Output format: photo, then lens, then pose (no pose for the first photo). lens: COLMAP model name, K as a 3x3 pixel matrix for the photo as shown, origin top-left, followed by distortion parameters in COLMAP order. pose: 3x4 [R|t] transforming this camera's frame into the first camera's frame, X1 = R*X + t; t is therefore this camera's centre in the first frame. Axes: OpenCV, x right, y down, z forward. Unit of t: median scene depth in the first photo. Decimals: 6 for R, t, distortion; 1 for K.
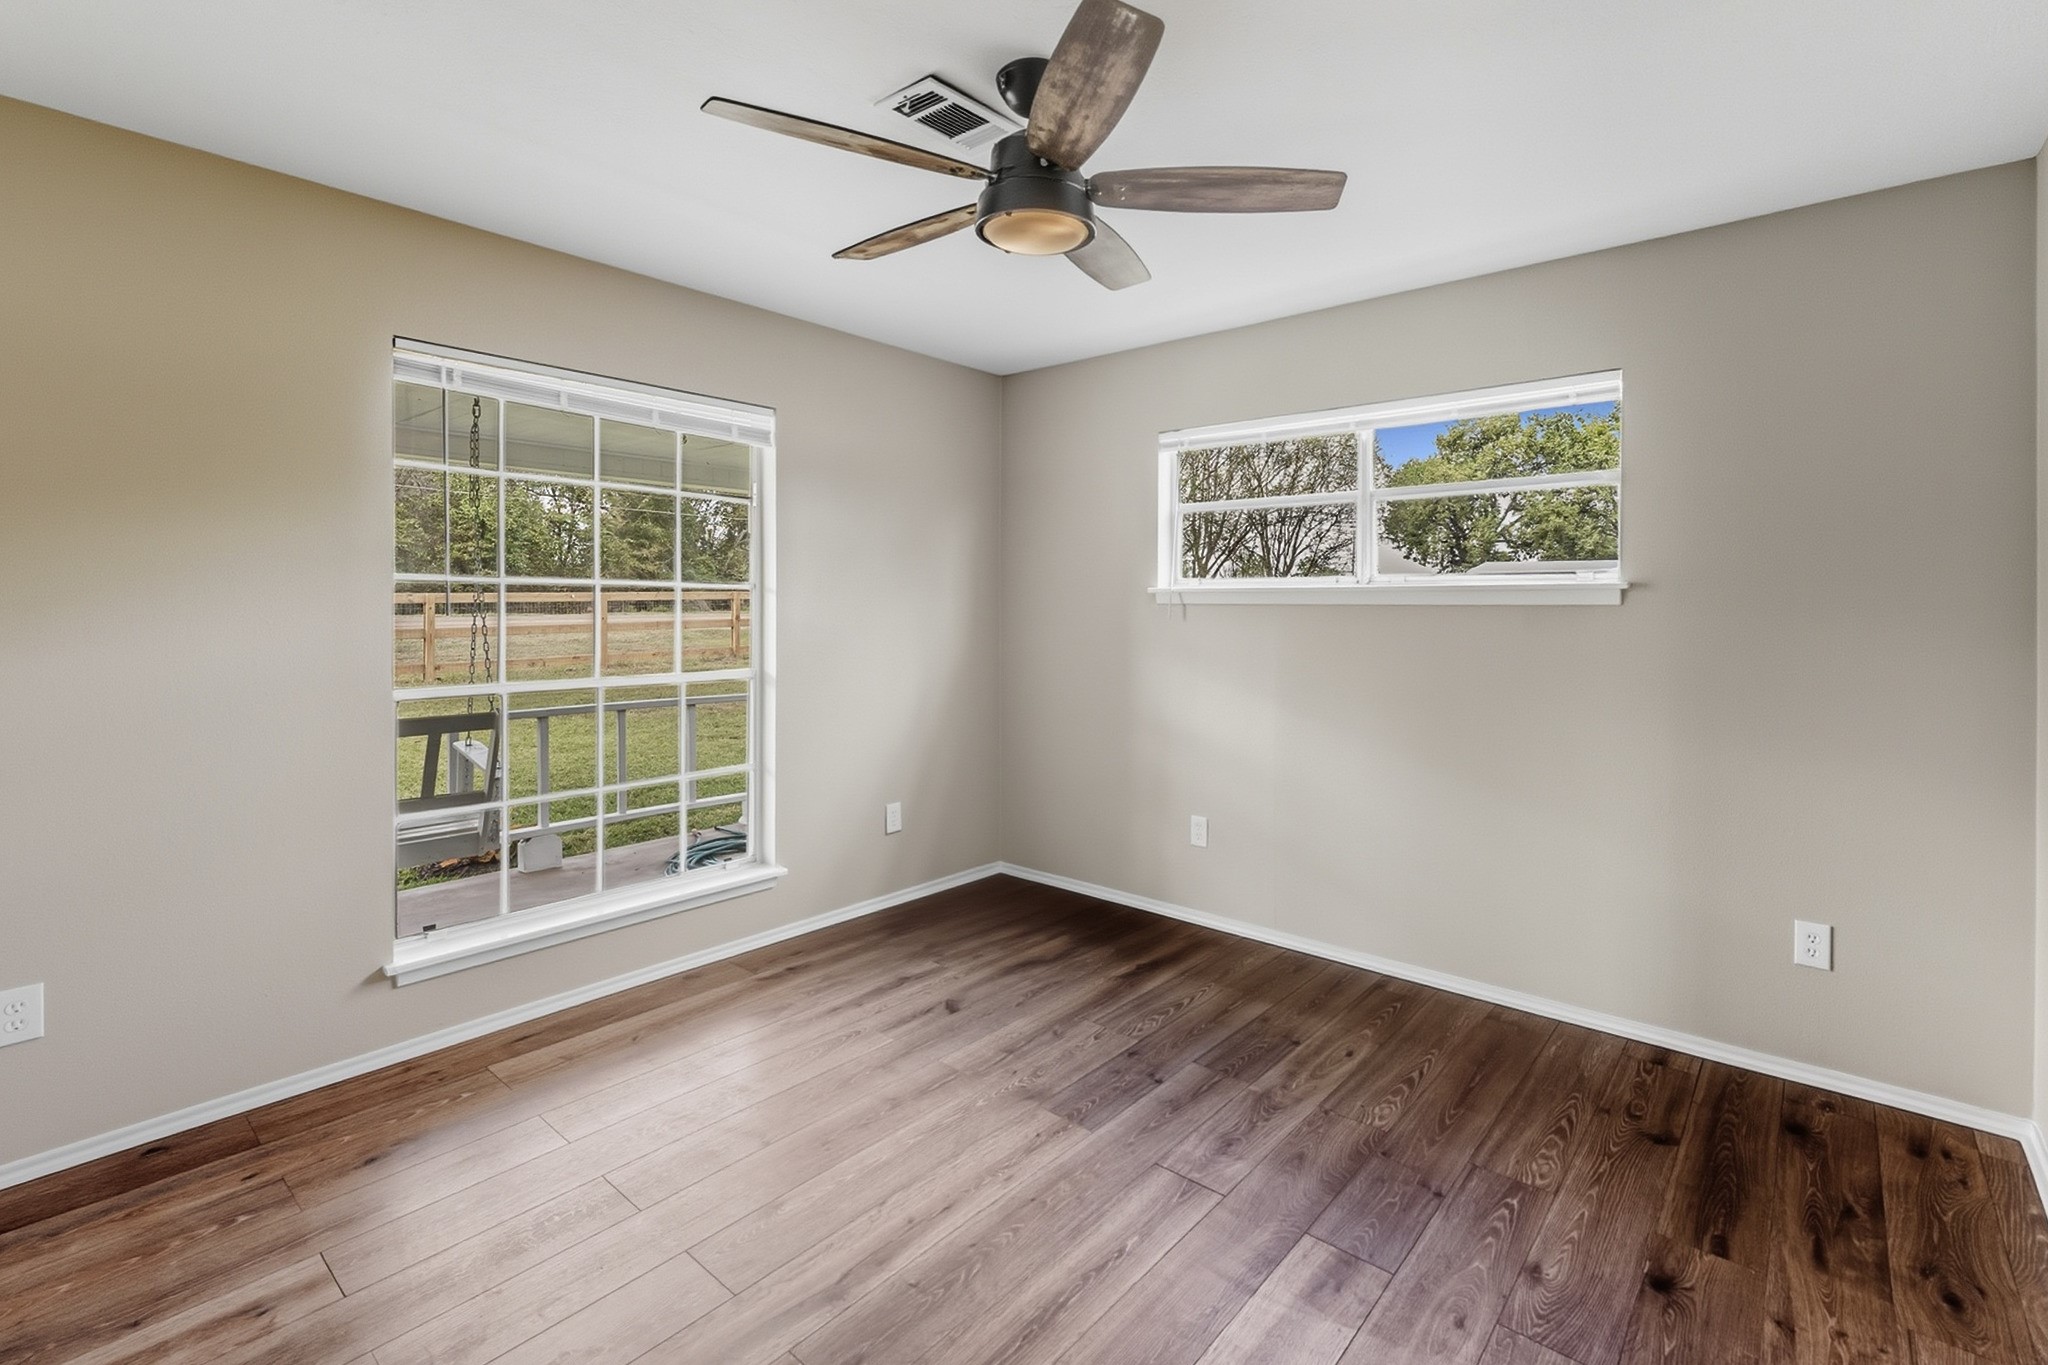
lens RADIAL K [[908.1, 0, 1116.9], [0, 908.1, 605.6], [0, 0, 1]] dist [-0.000304, 0.000284]
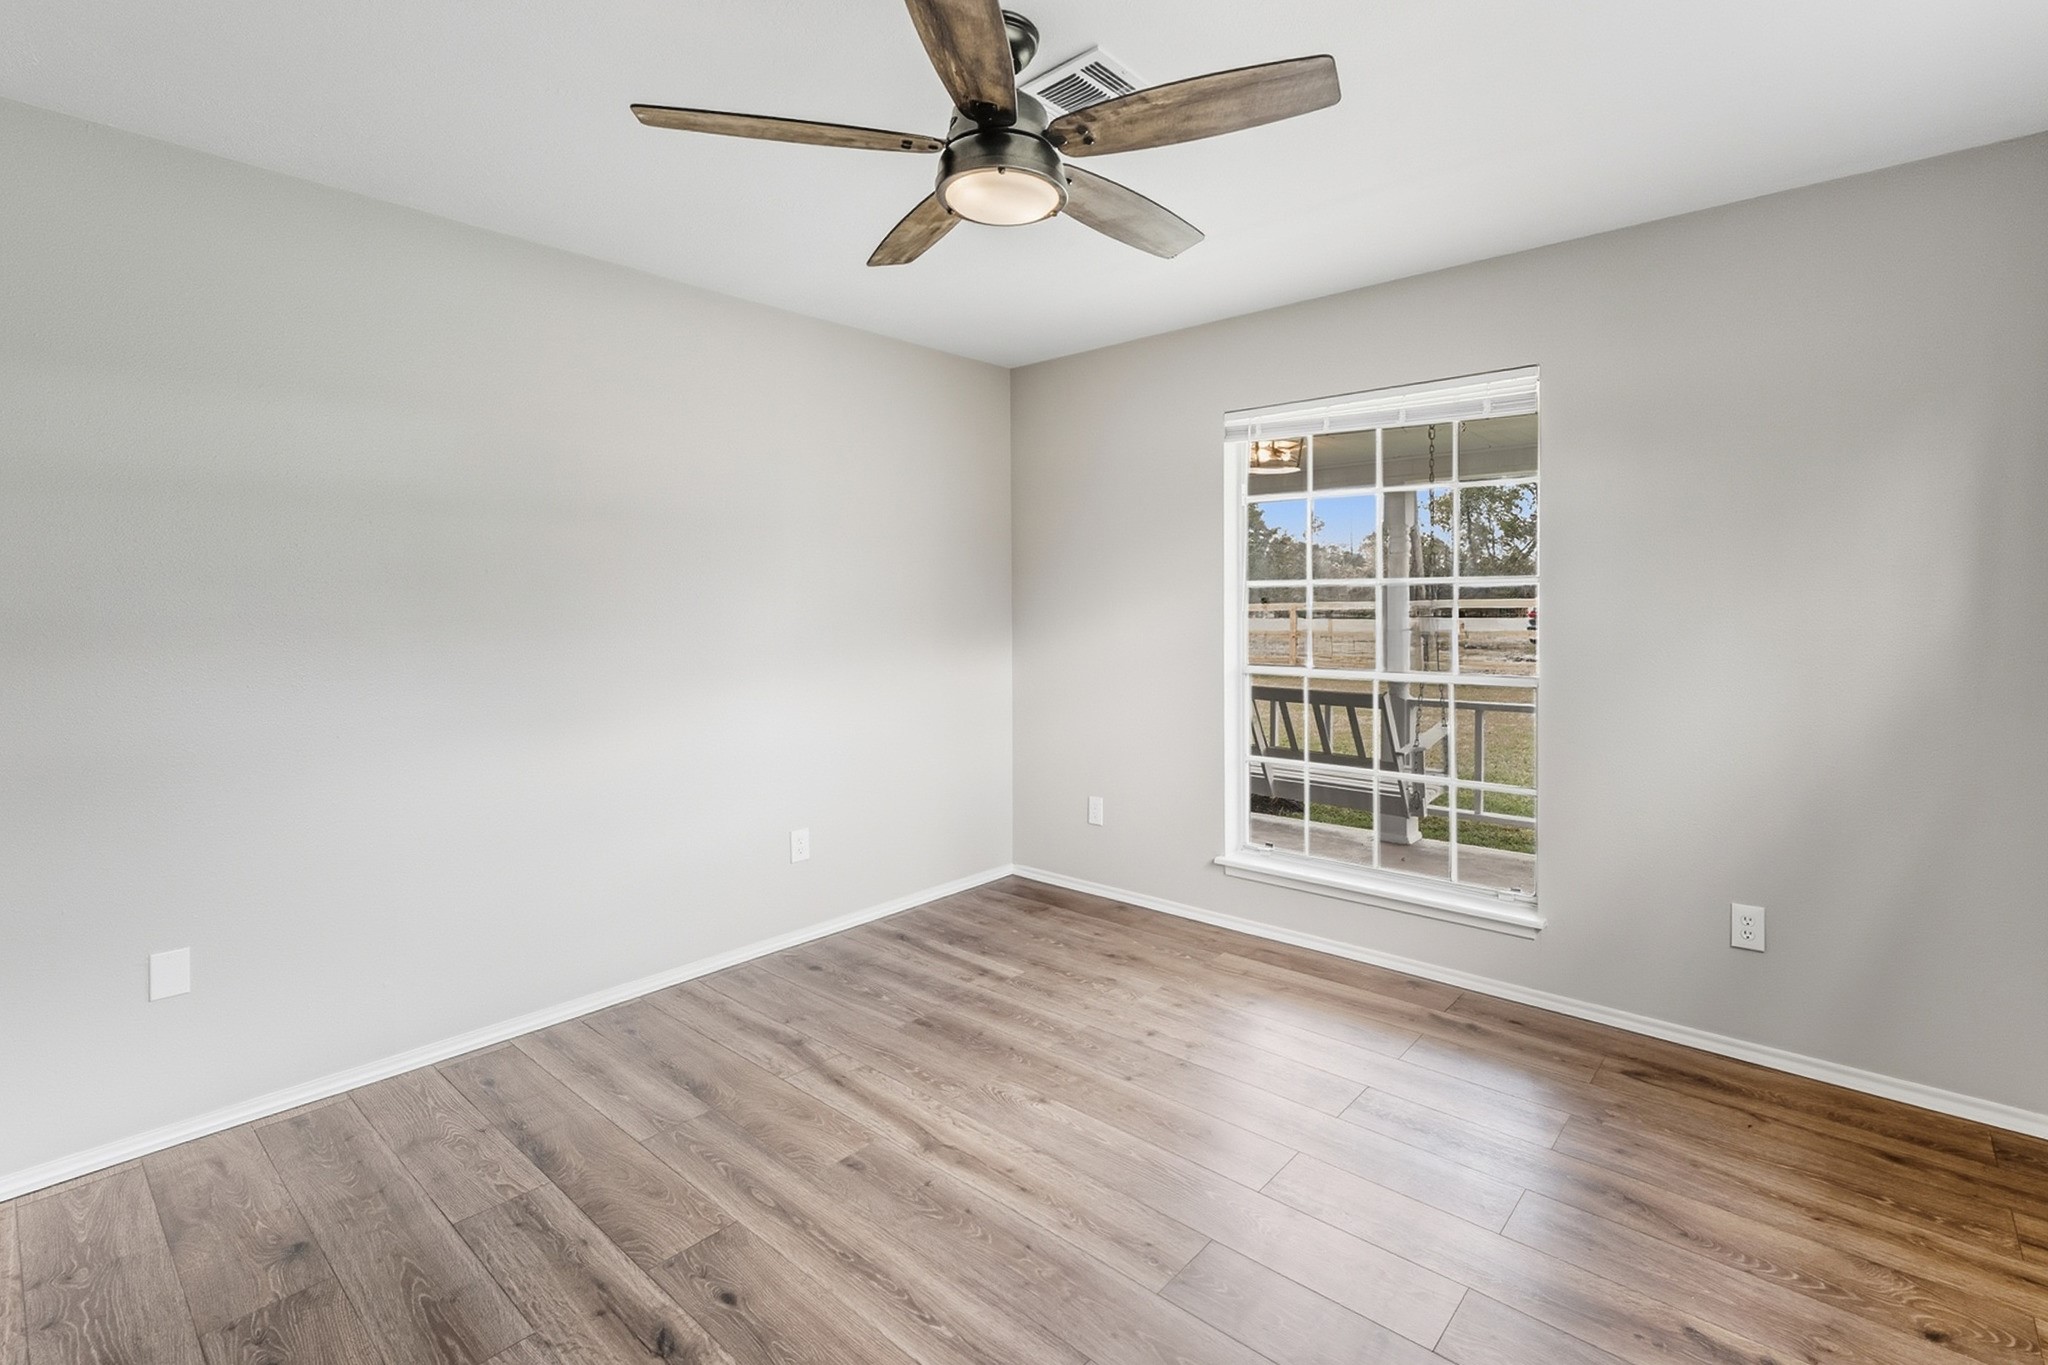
lens RADIAL K [[921.9, 0, 1117.8], [0, 921.9, 610.9], [0, 0, 1]] dist [0.000120, 0.000514]
pose [[-0.015257, 0.002390, -0.999881, 0.585225], [0.005224, 0.999984, 0.002310, 0.002663], [0.999870, -0.005188, -0.015270, 0.768196]]
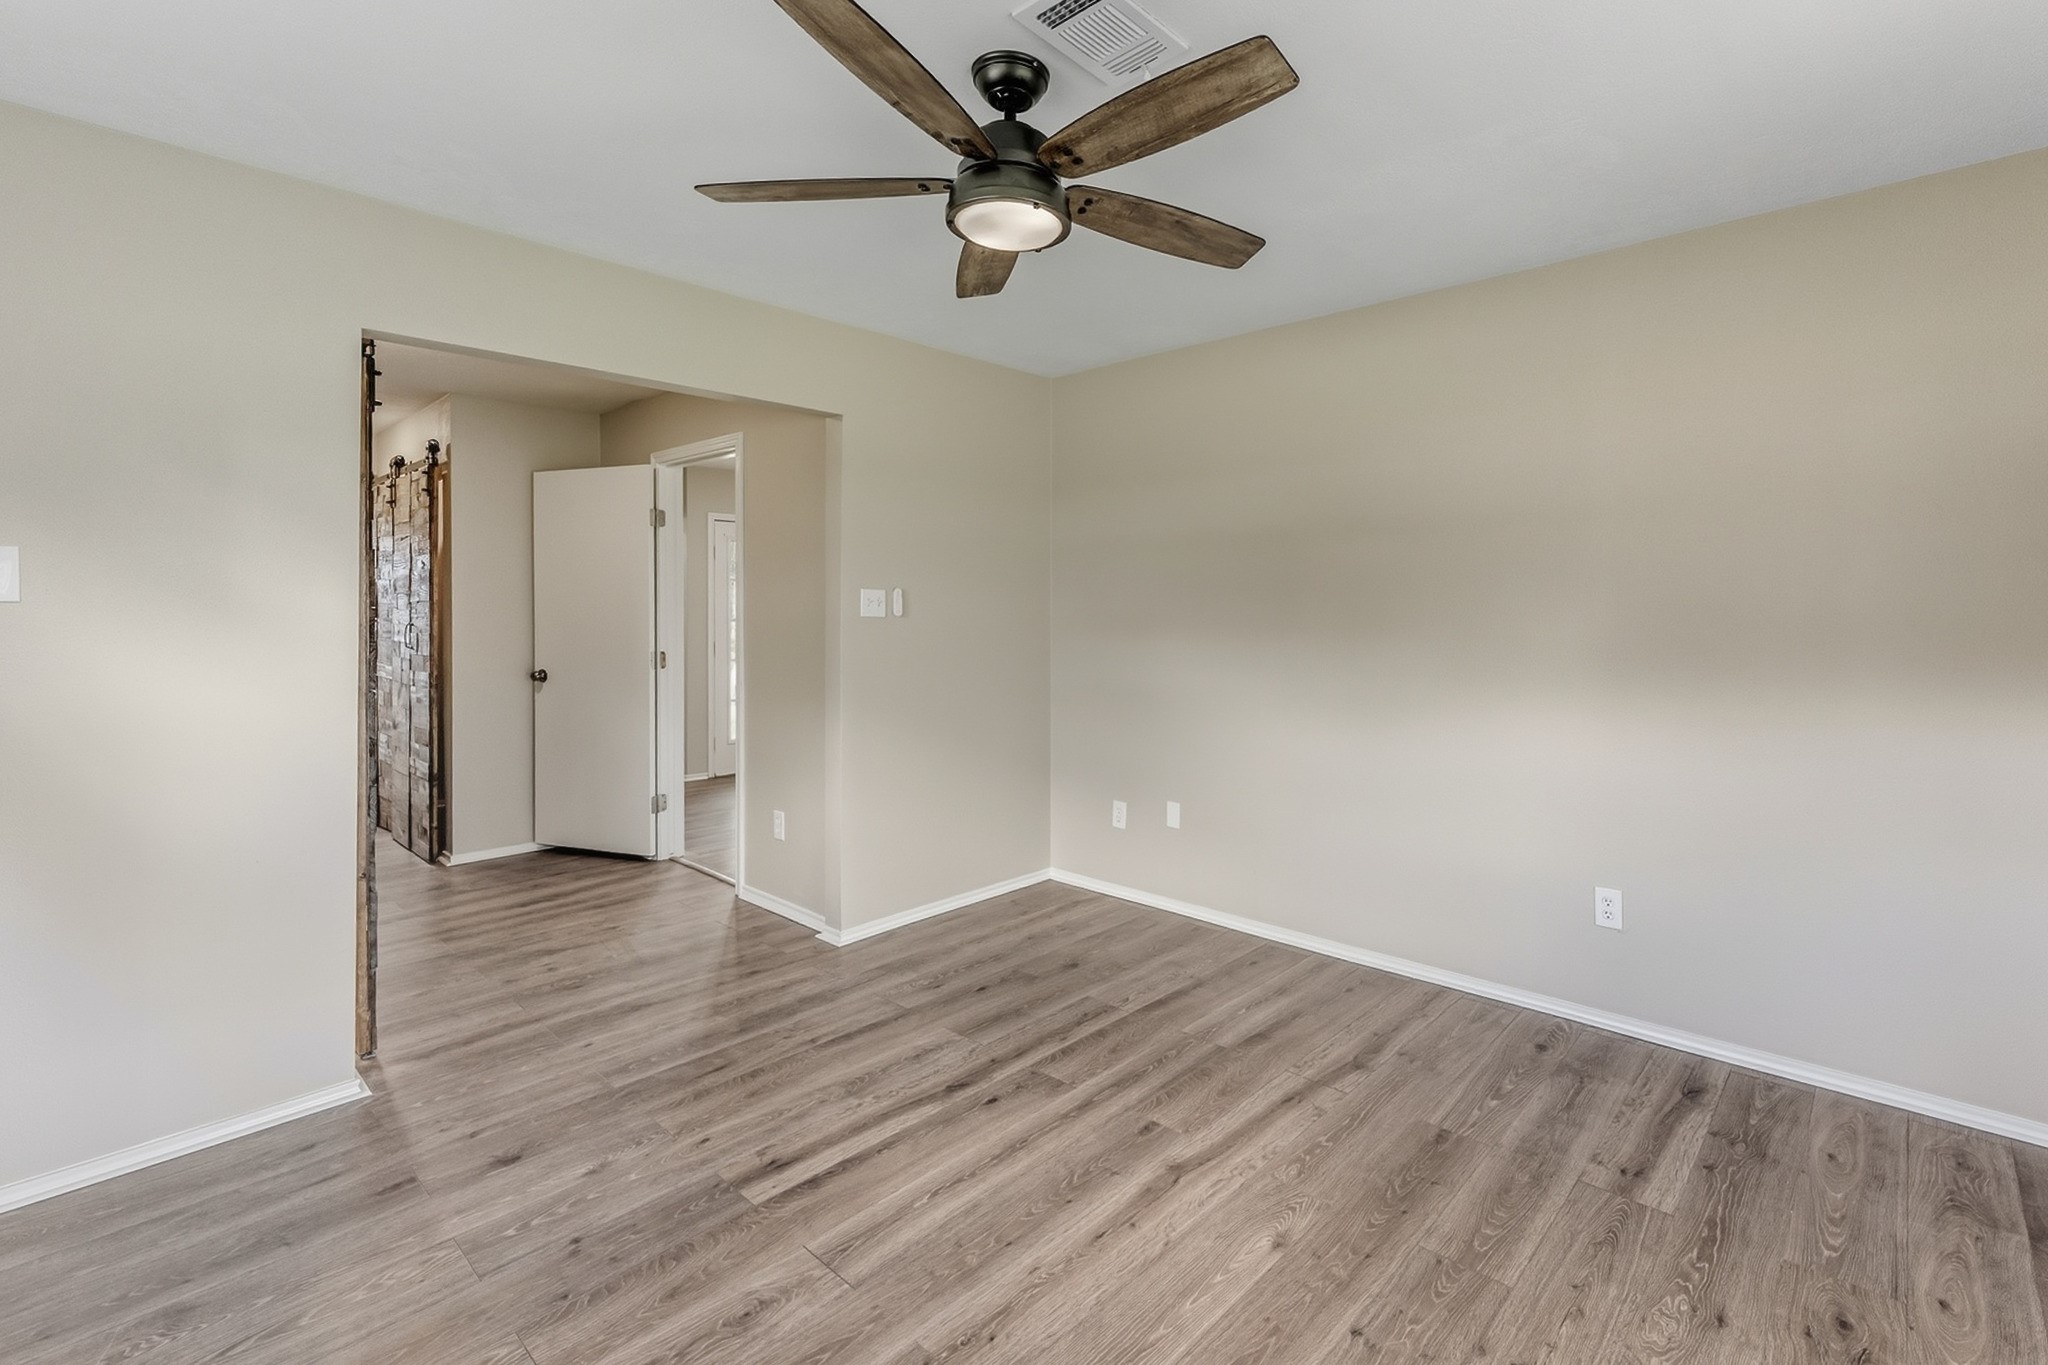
lens RADIAL K [[921.9, 0, 1117.8], [0, 921.9, 610.9], [0, 0, 1]] dist [0.000120, 0.000514]
pose [[-0.998818, -0.004227, 0.048416, -0.171906], [-0.004177, 0.999991, 0.001121, -0.001204], [-0.048421, 0.000917, -0.998827, 1.348064]]
